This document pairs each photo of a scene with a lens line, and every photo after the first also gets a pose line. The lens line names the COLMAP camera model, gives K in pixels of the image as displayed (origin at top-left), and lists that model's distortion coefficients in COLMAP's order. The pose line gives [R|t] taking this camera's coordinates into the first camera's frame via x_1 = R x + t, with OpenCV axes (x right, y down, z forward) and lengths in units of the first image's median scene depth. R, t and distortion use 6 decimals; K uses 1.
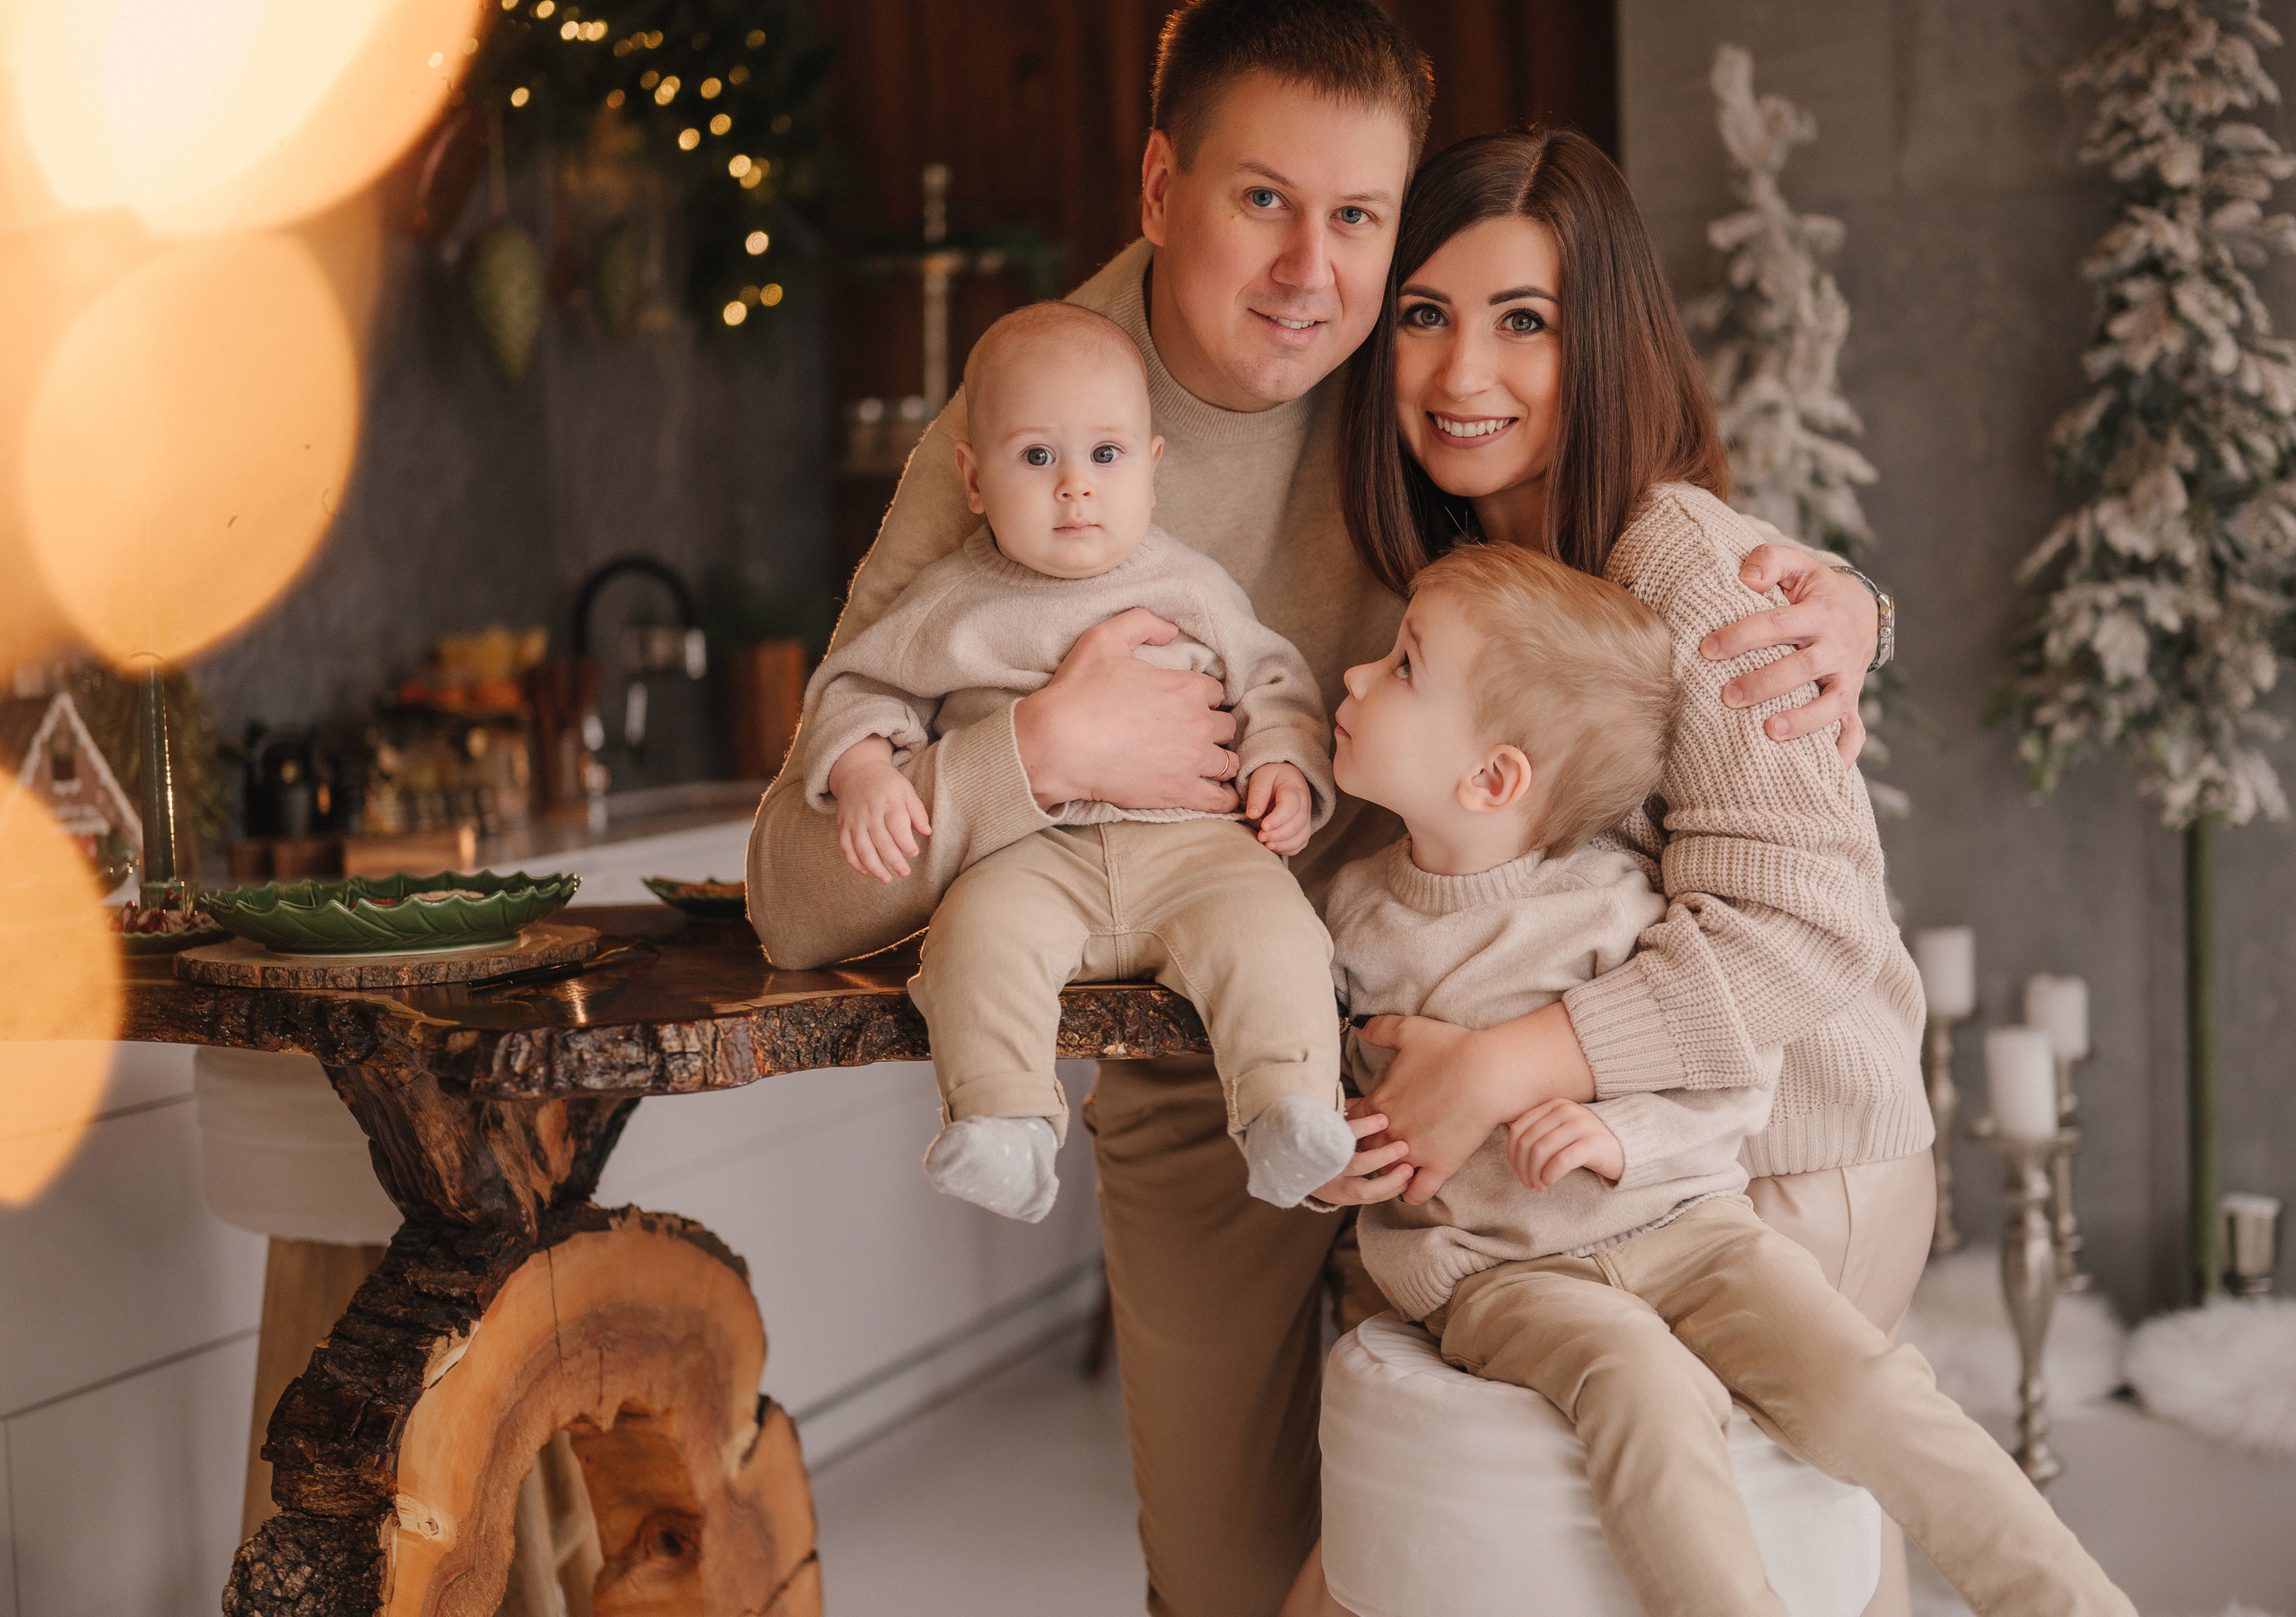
lens RADIAL K [[3590.1, 0, 1280.7], [0, 3590.1, 854.8], [0, 0, 1]] dist [0.025145, 0.000000]
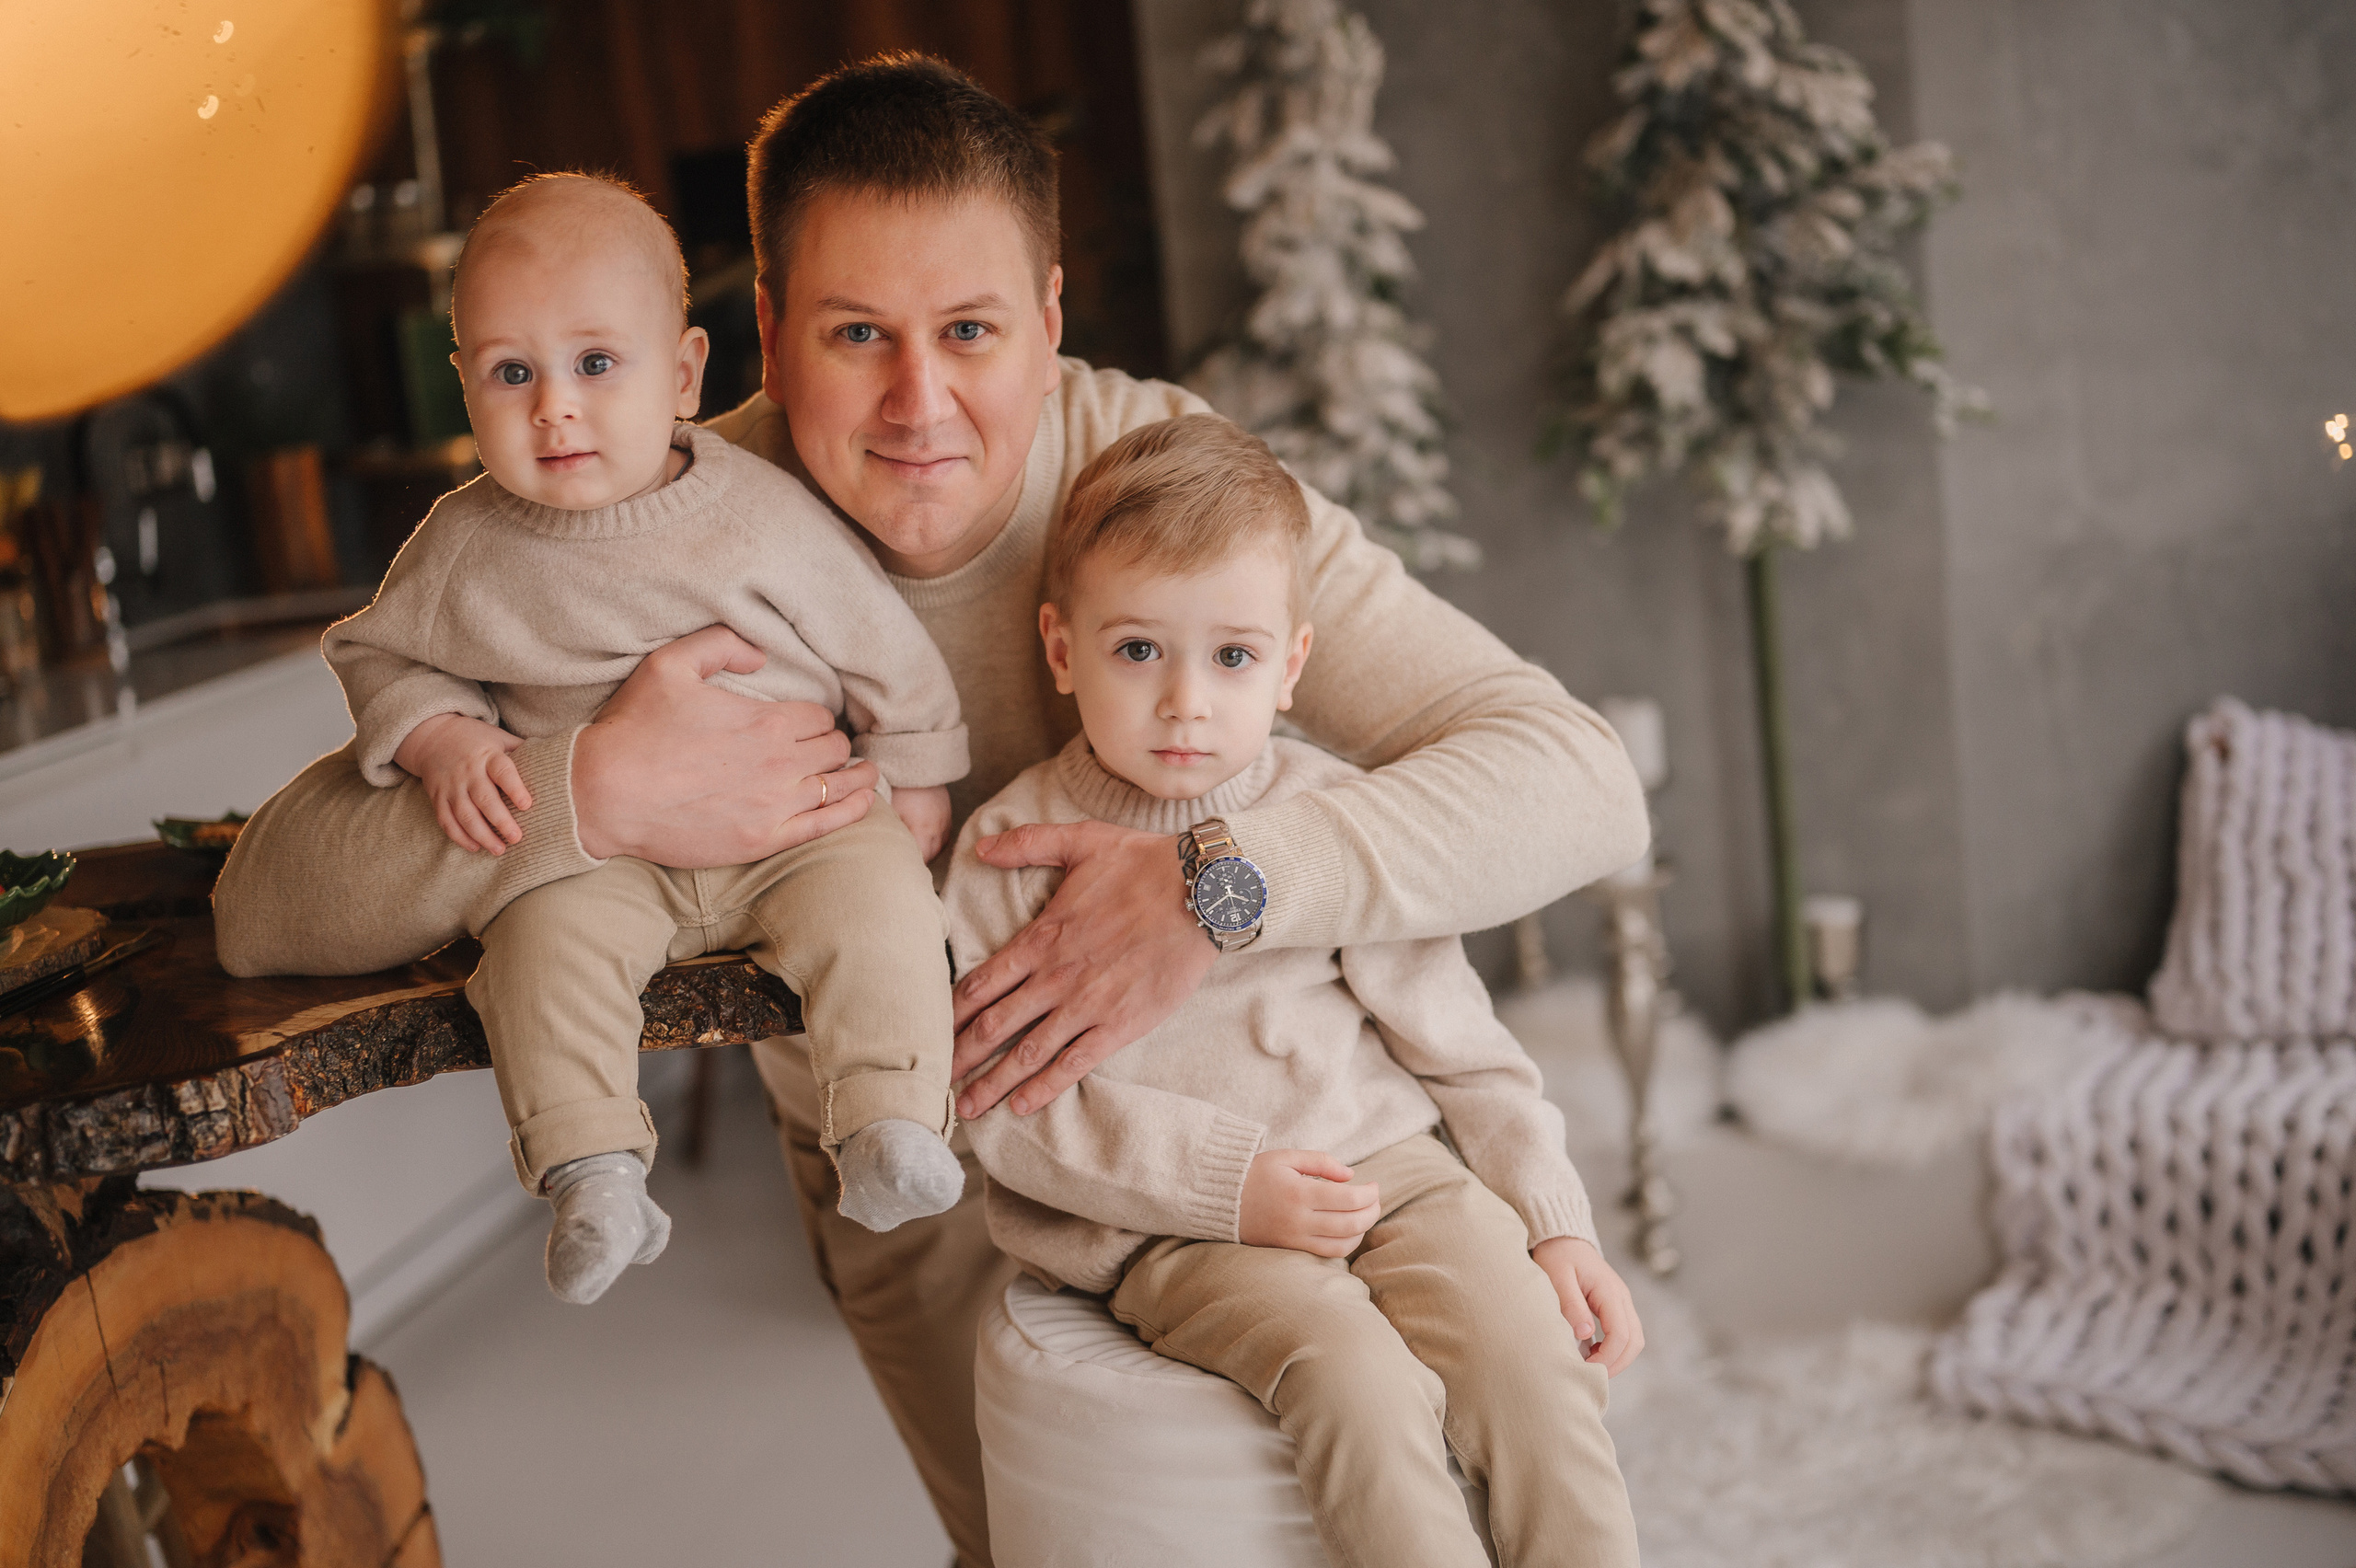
lens RADIAL K [[3324.2, 0, 1171.7], [0, 3324.2, 800.5], [0, 0, 1]] dist [0.013965, 0.000000]
pose [[0.990309, -0.094567, 0.101710, -0.008817], [0.085201, 0.992033, 0.092794, -0.051993], [-0.109675, -0.083229, 0.990477, 0.140610]]
